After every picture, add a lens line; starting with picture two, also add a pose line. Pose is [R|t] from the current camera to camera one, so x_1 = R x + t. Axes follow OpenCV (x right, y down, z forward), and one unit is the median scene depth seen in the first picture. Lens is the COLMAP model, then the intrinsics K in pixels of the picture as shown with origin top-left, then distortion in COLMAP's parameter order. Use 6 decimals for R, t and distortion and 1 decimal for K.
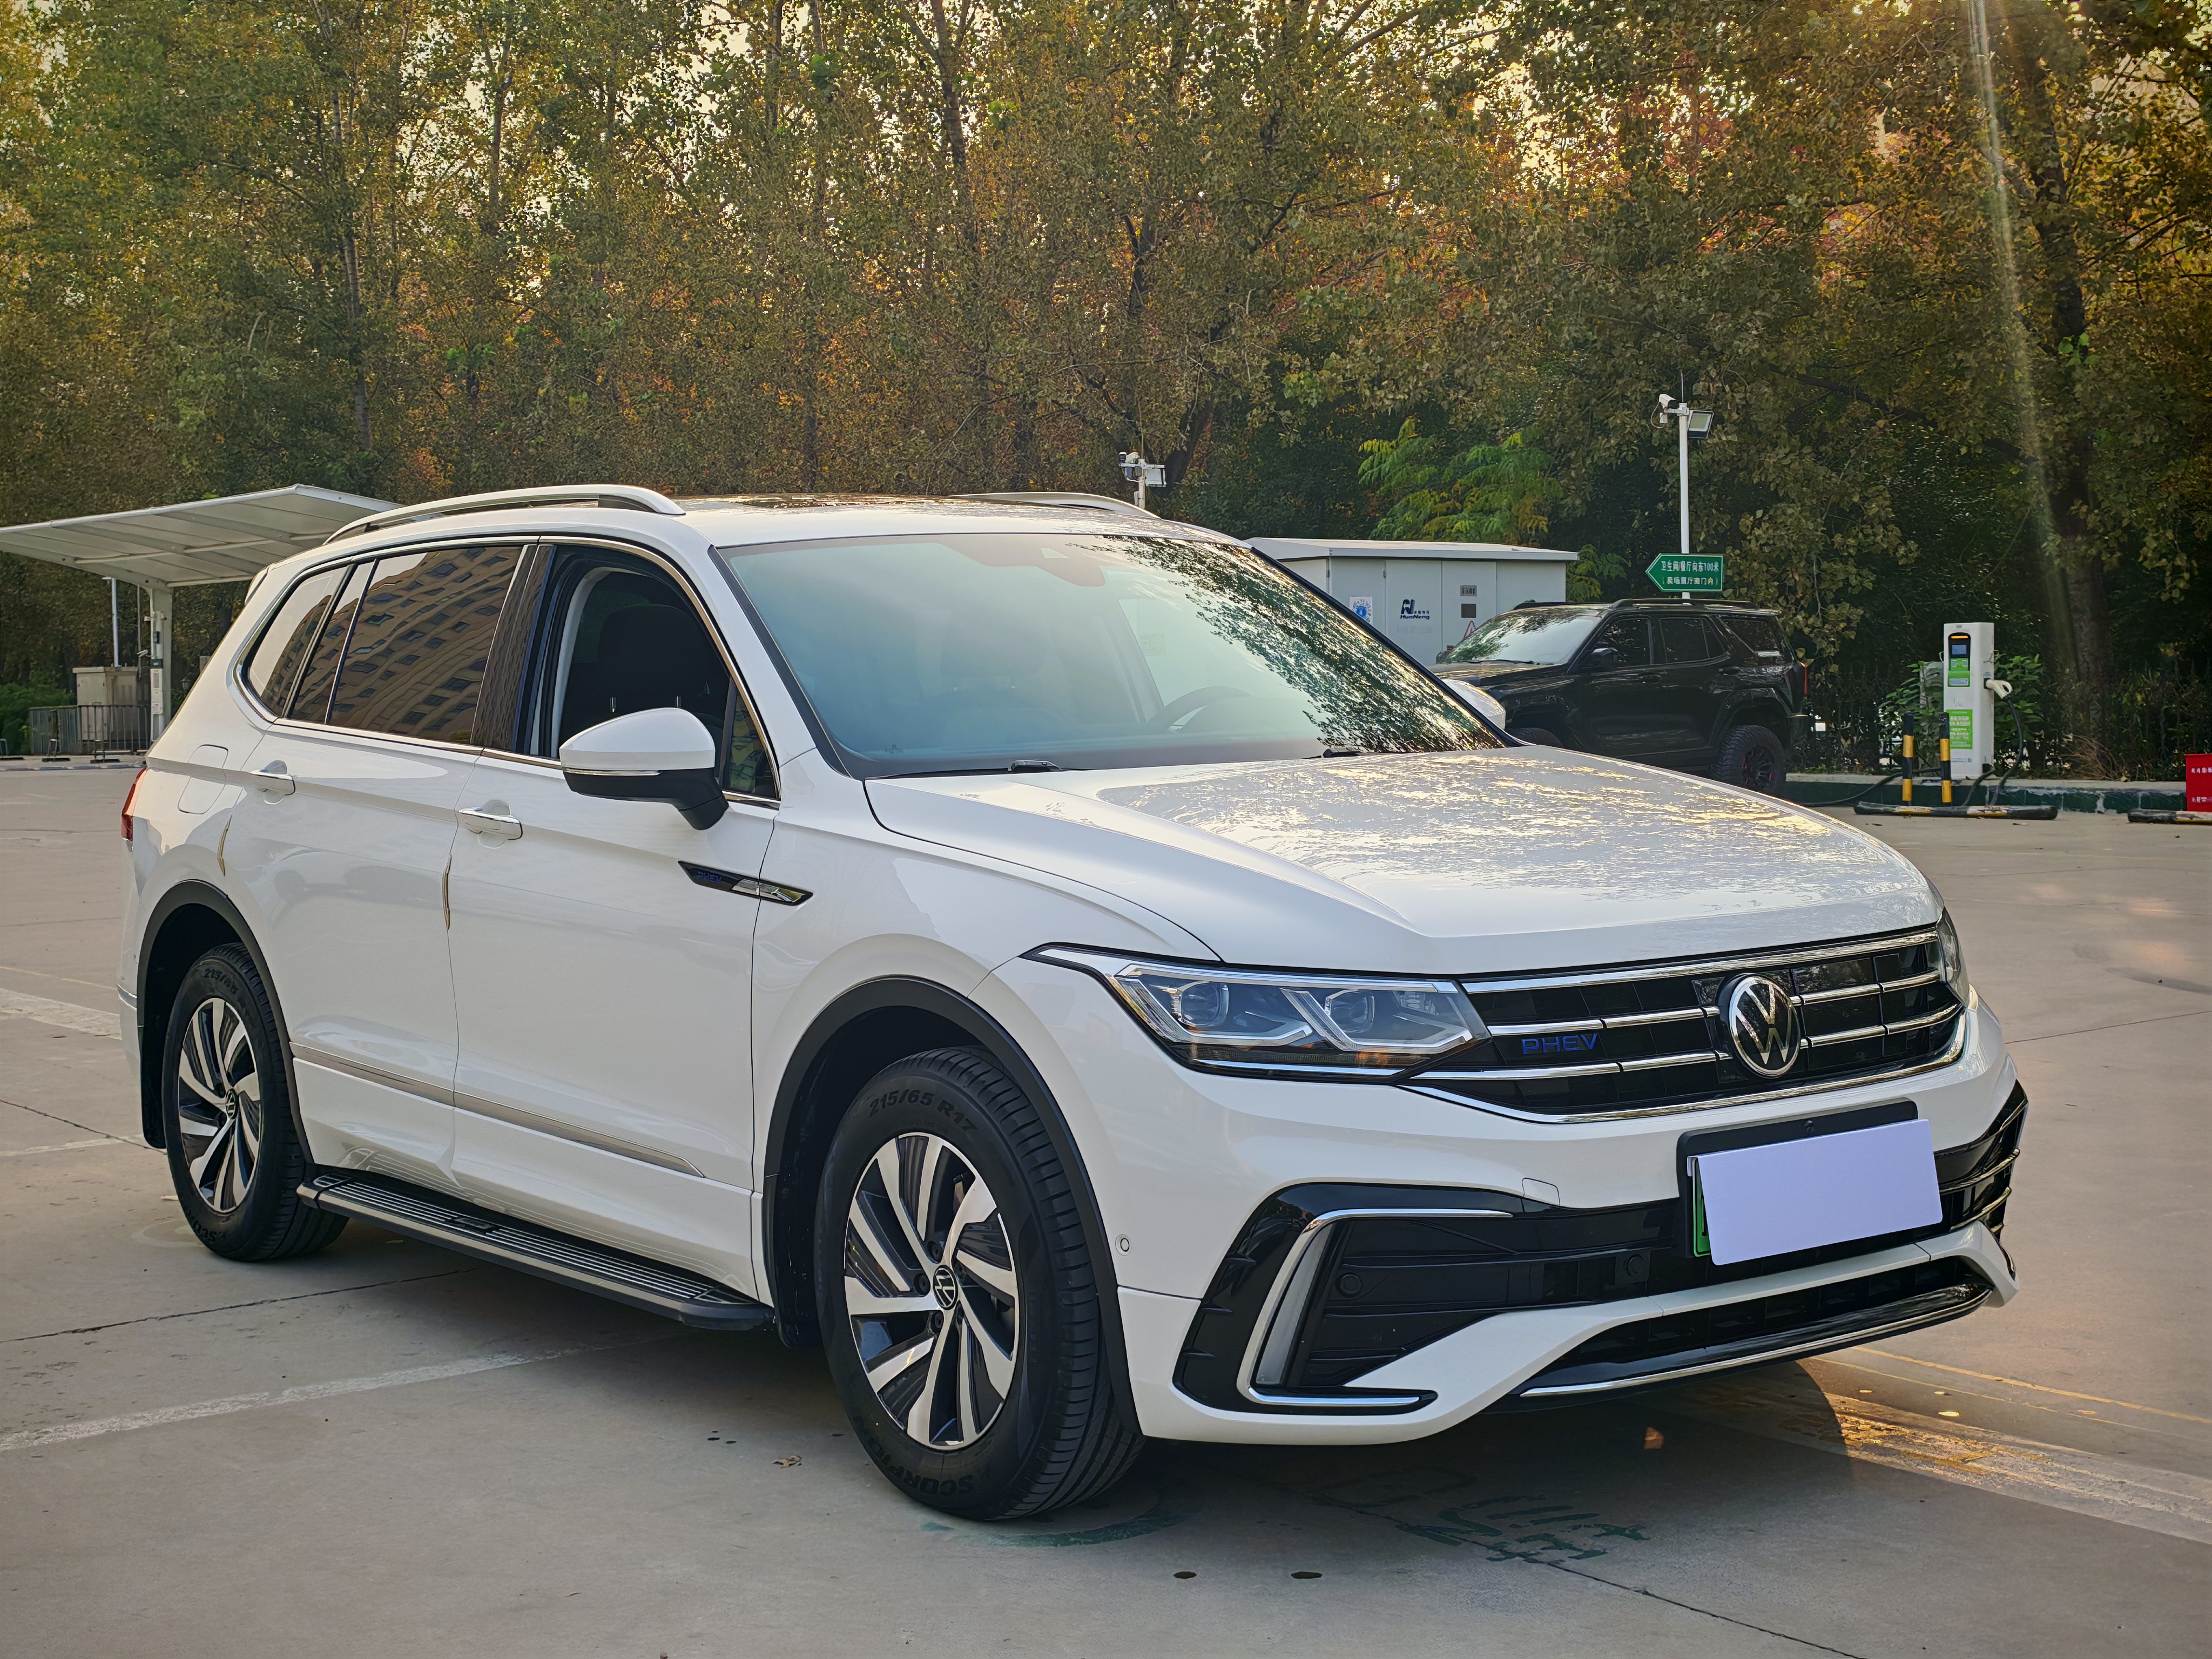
lens RADIAL K [[3167.5, 0, 1106.0], [0, 3167.5, 829.5], [0, 0, 1]] dist [0.174995, -0.012812]
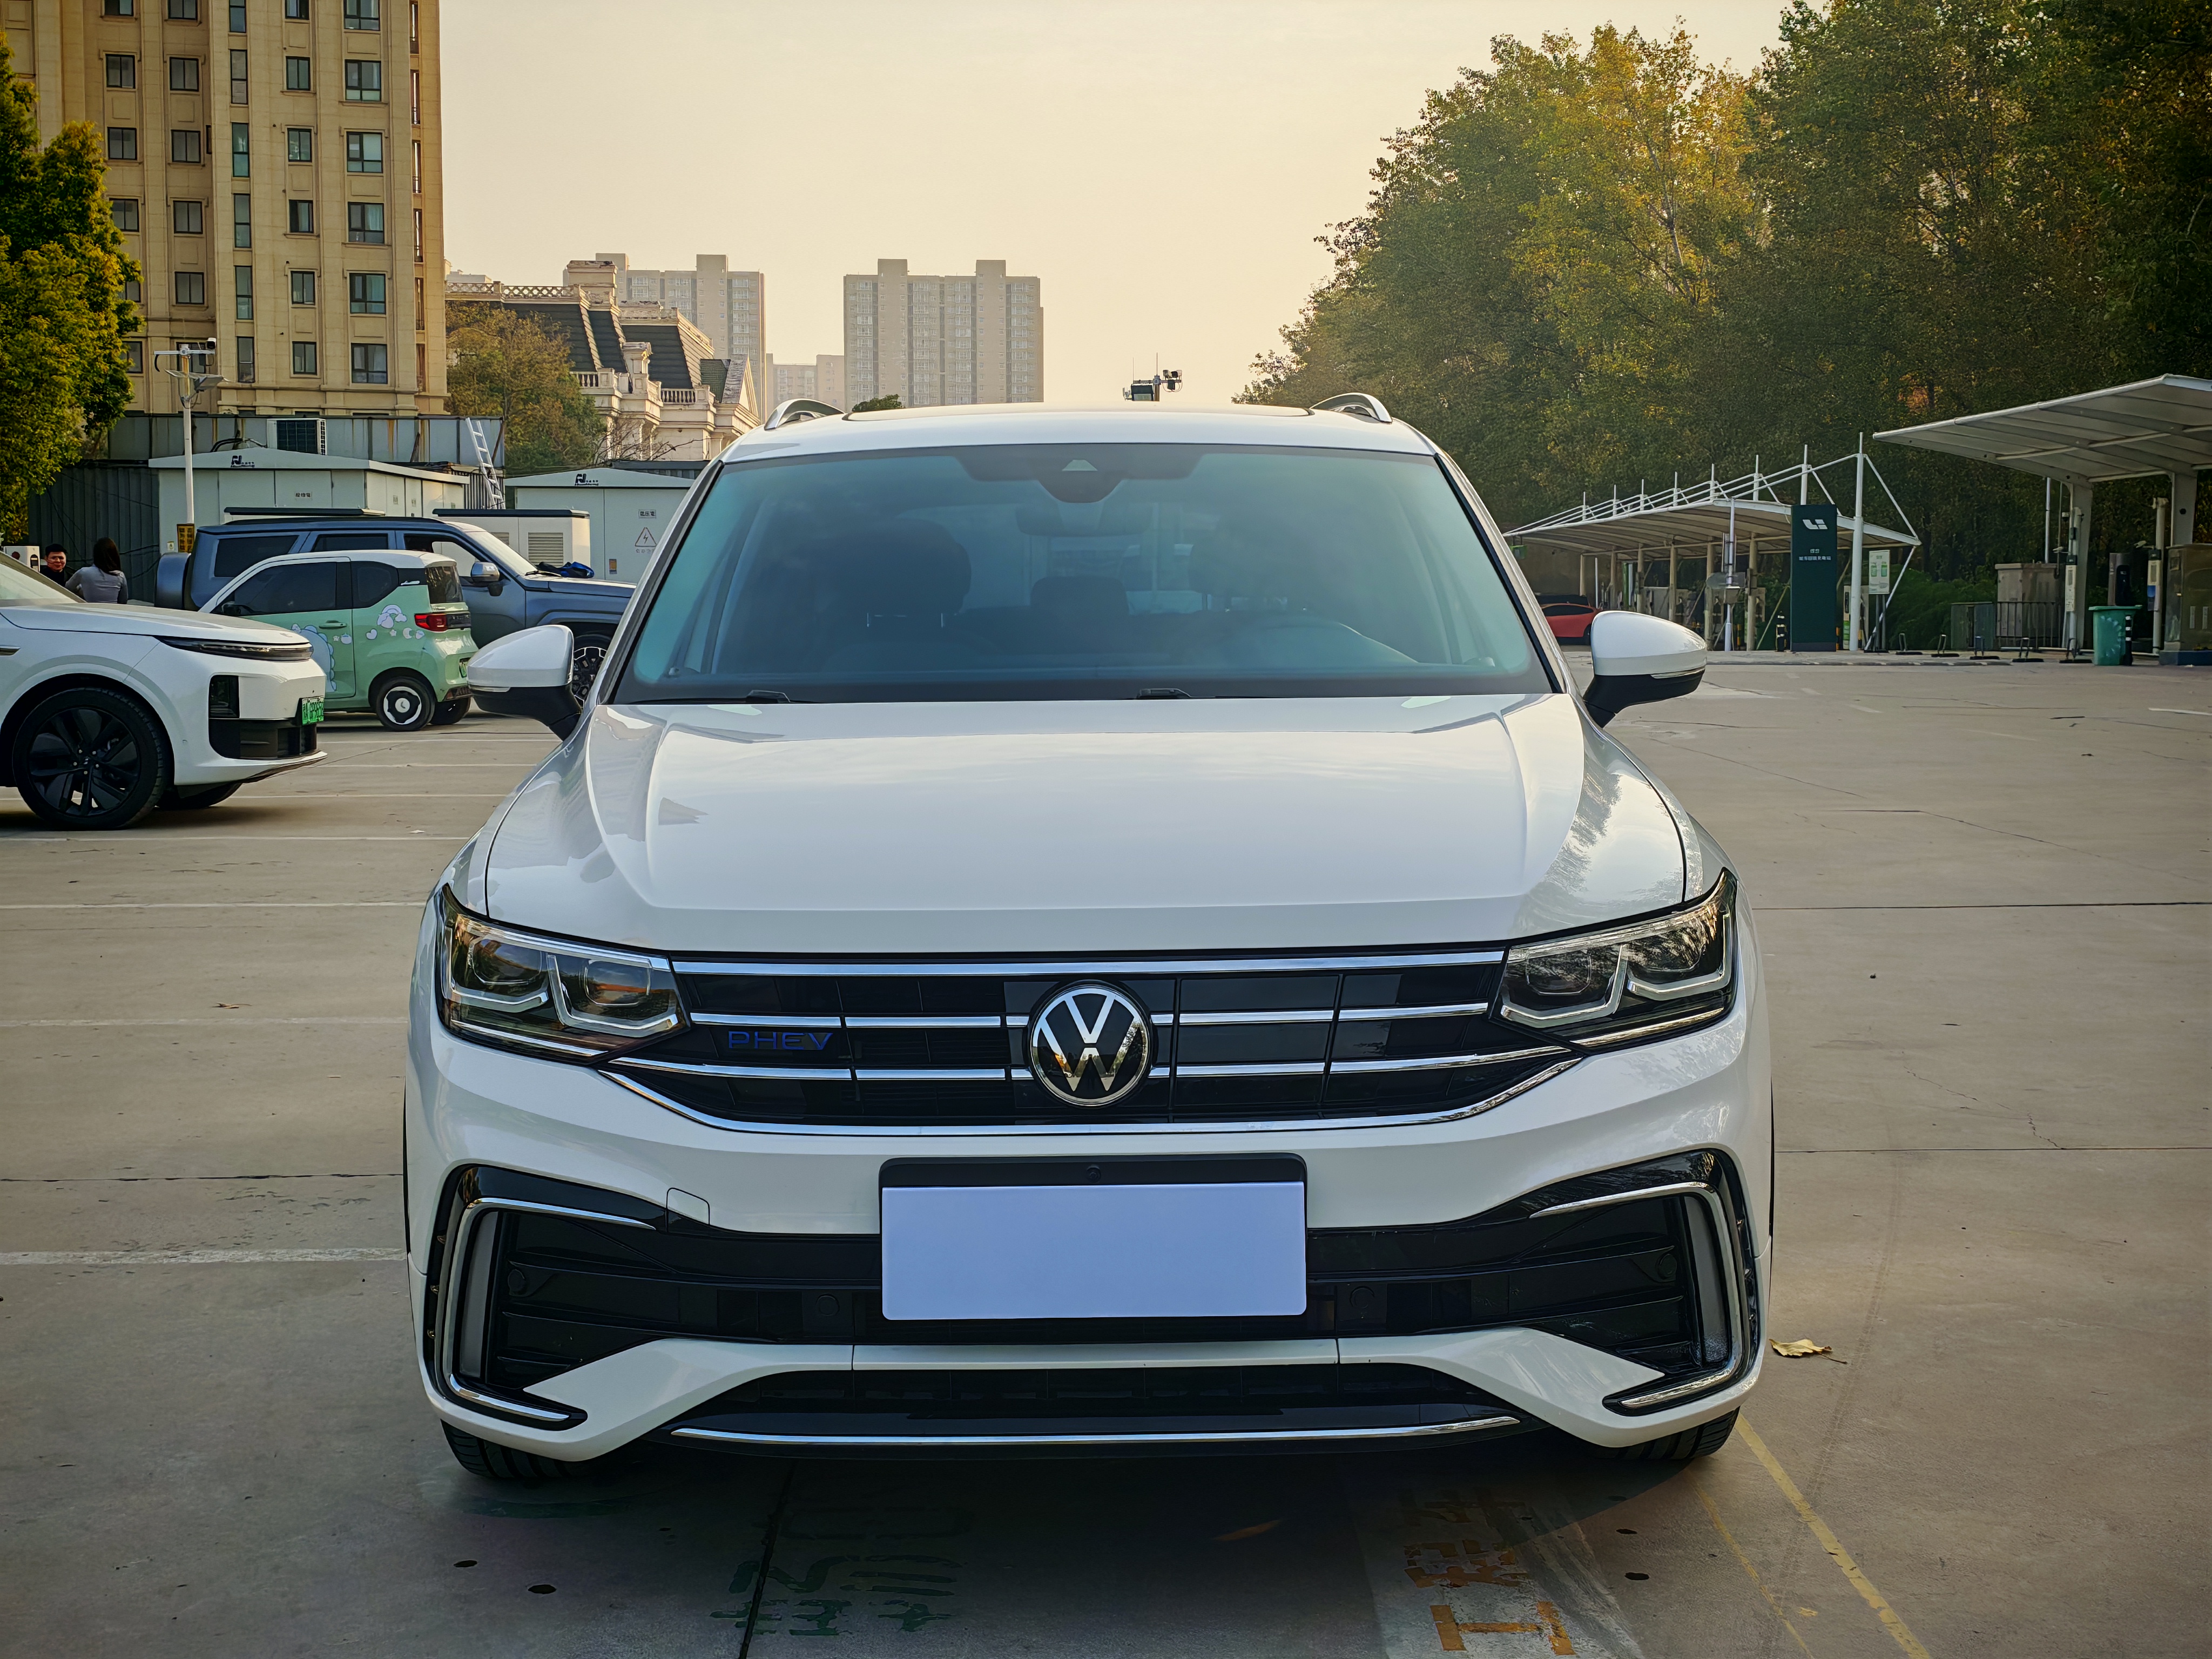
lens RADIAL K [[3167.5, 0, 1106.0], [0, 3167.5, 829.5], [0, 0, 1]] dist [0.174995, -0.012812]
pose [[0.825014, 0.066387, -0.561199, 0.686081], [-0.048277, 0.997725, 0.047054, -0.034672], [0.563046, -0.011727, 0.826342, 0.327399]]
